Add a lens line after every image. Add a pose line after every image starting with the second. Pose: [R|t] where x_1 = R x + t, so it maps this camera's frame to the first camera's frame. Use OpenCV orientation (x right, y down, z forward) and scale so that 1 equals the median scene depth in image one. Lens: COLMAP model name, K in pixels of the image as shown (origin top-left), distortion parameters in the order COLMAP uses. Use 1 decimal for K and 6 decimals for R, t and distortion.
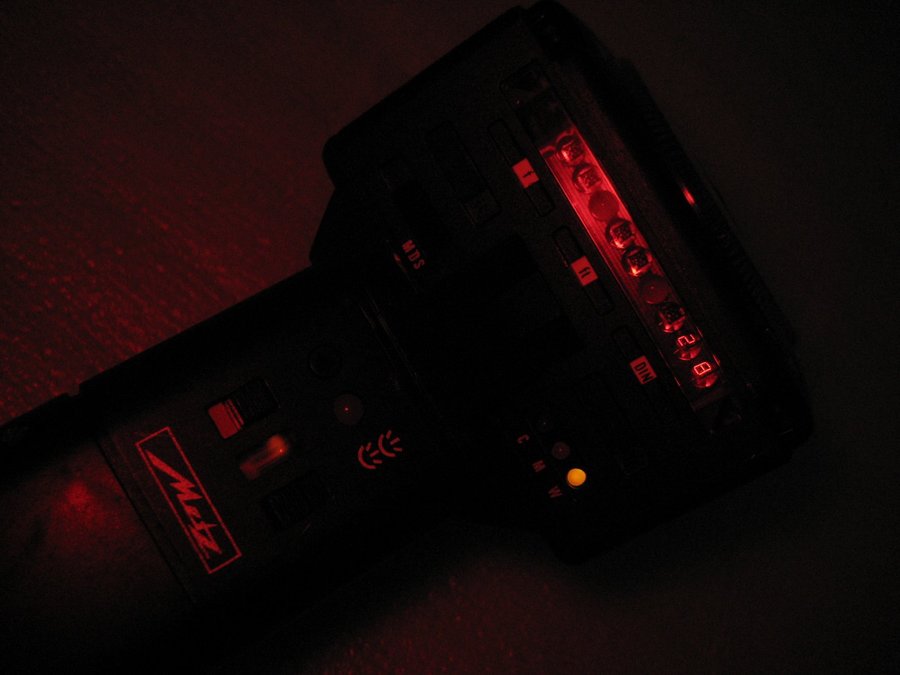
lens RADIAL K [[994.0, 0, 451.4], [0, 994.0, 335.1], [0, 0, 1]] dist [-0.098998, 0.000000]
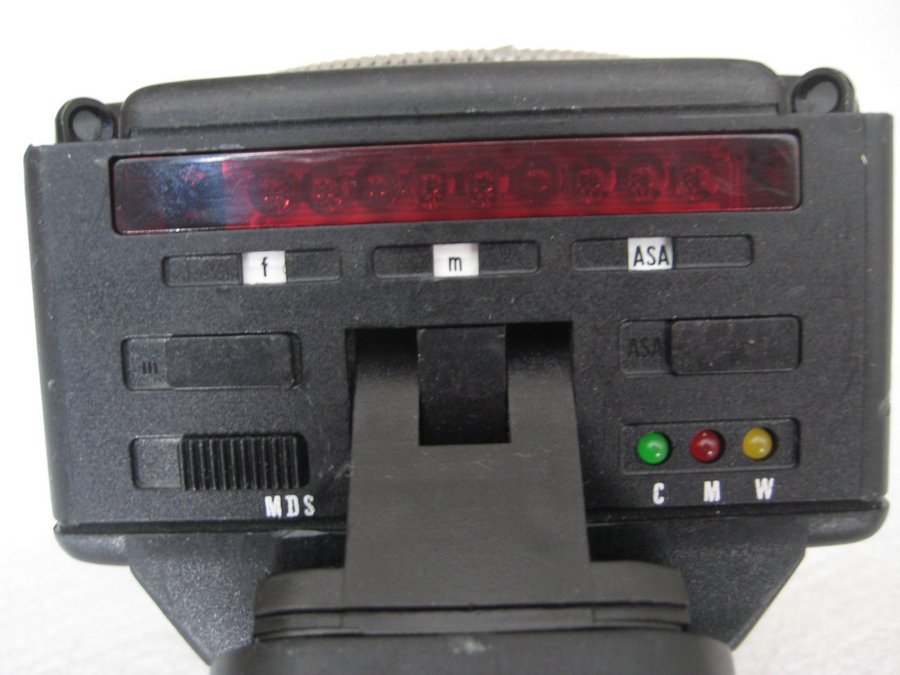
lens RADIAL K [[994.0, 0, 449.7], [0, 994.0, 338.1], [0, 0, 1]] dist [-0.098998, 0.000000]
pose [[0.485553, -0.852823, 0.192173, -0.020850], [0.874198, 0.474696, -0.102187, 0.014208], [-0.004076, 0.217615, 0.976026, 0.424810]]
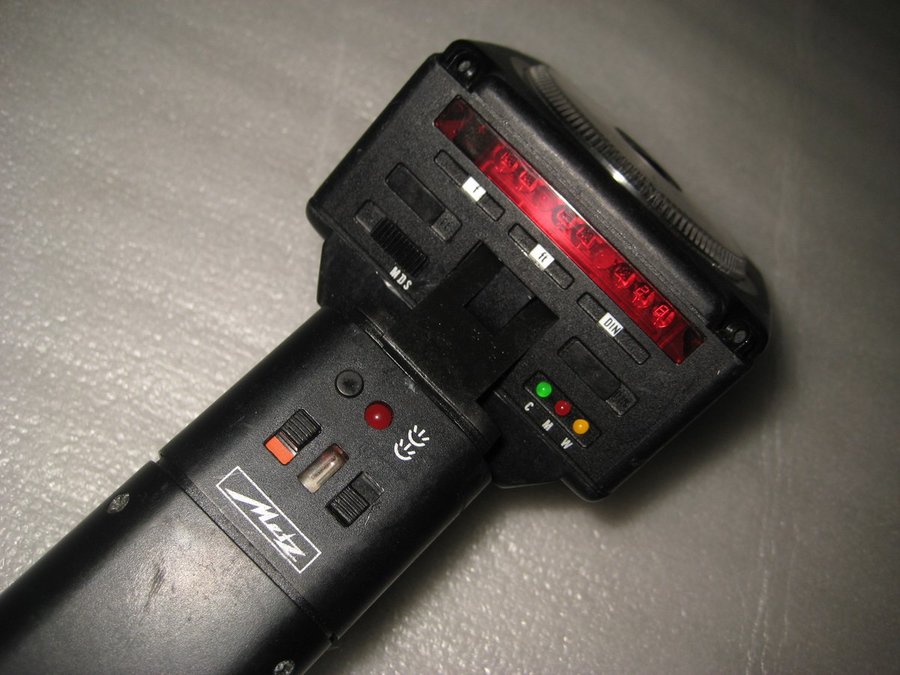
lens RADIAL K [[994.0, 0, 449.2], [0, 994.0, 339.4], [0, 0, 1]] dist [-0.098998, 0.000000]
pose [[0.968076, -0.248177, -0.035167, 0.042469], [0.248197, 0.968702, -0.003881, 0.008744], [0.035029, -0.004971, 0.999374, -0.188062]]
